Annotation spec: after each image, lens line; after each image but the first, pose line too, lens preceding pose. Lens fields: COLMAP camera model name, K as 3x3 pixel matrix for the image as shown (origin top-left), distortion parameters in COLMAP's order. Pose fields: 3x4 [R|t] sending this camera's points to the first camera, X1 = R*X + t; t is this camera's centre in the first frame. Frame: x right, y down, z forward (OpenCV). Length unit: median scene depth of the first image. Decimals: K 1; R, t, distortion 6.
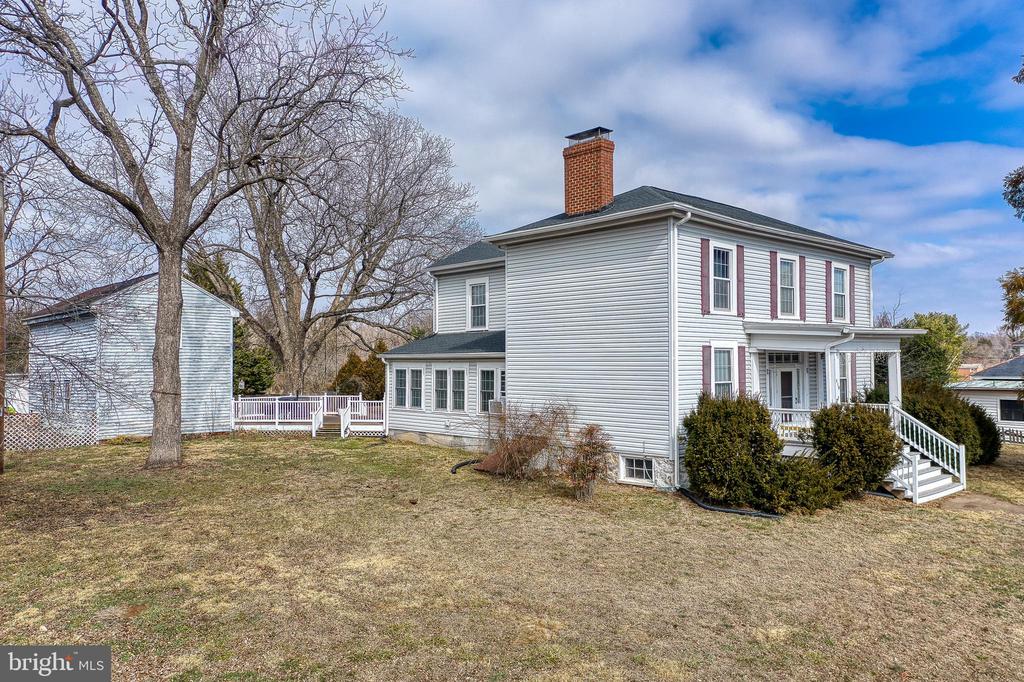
lens RADIAL K [[783.3, 0, 514.7], [0, 783.3, 326.1], [0, 0, 1]] dist [0.033569, 0.079155]
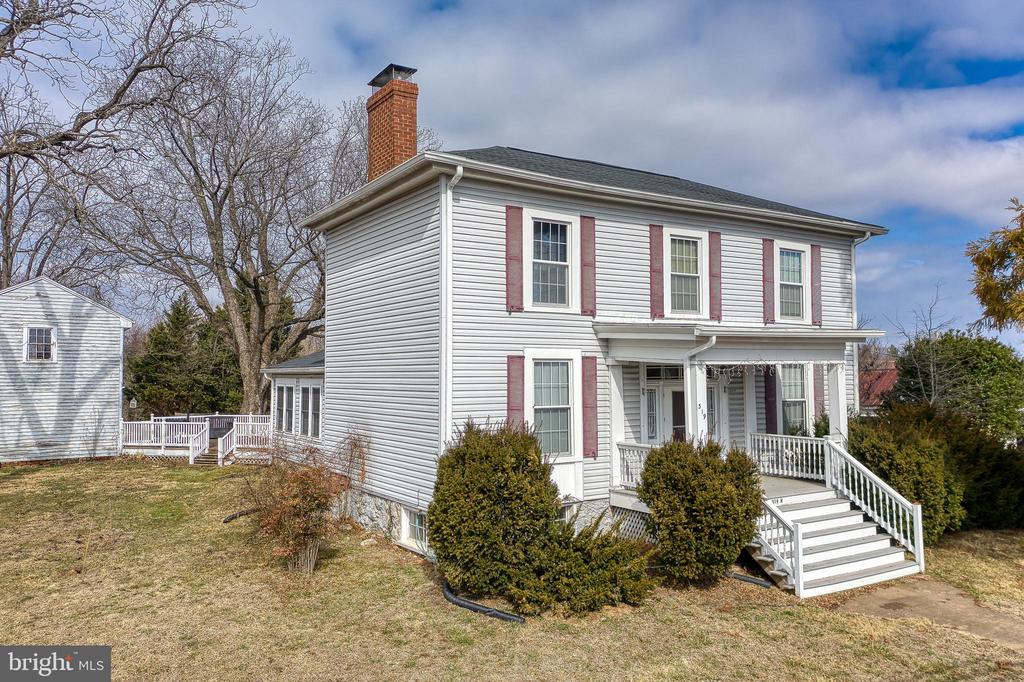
lens RADIAL K [[783.3, 0, 514.7], [0, 783.3, 326.1], [0, 0, 1]] dist [0.033569, 0.079155]
pose [[0.982111, -0.012386, -0.187897, 0.356347], [0.009220, 0.999801, -0.017717, 0.010109], [0.188079, 0.015668, 0.982029, 0.284897]]
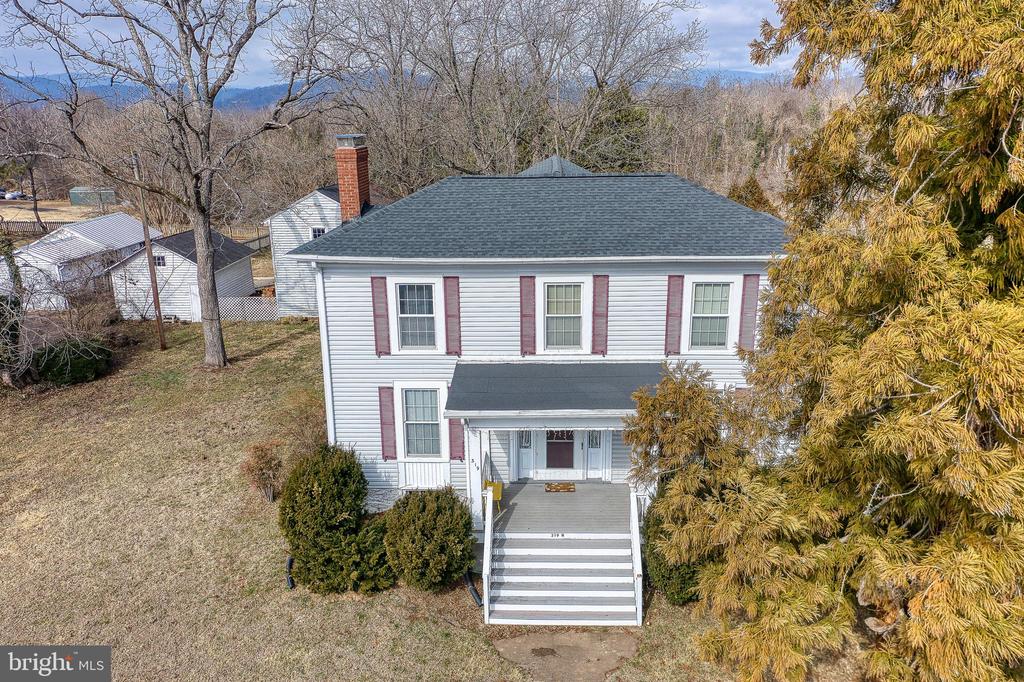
lens RADIAL K [[783.3, 0, 514.7], [0, 783.3, 326.1], [0, 0, 1]] dist [0.033569, 0.079155]
pose [[0.700140, 0.183344, -0.690065, 0.945208], [0.039663, 0.954990, 0.293975, -0.302581], [0.712903, -0.233194, 0.661354, 0.469378]]
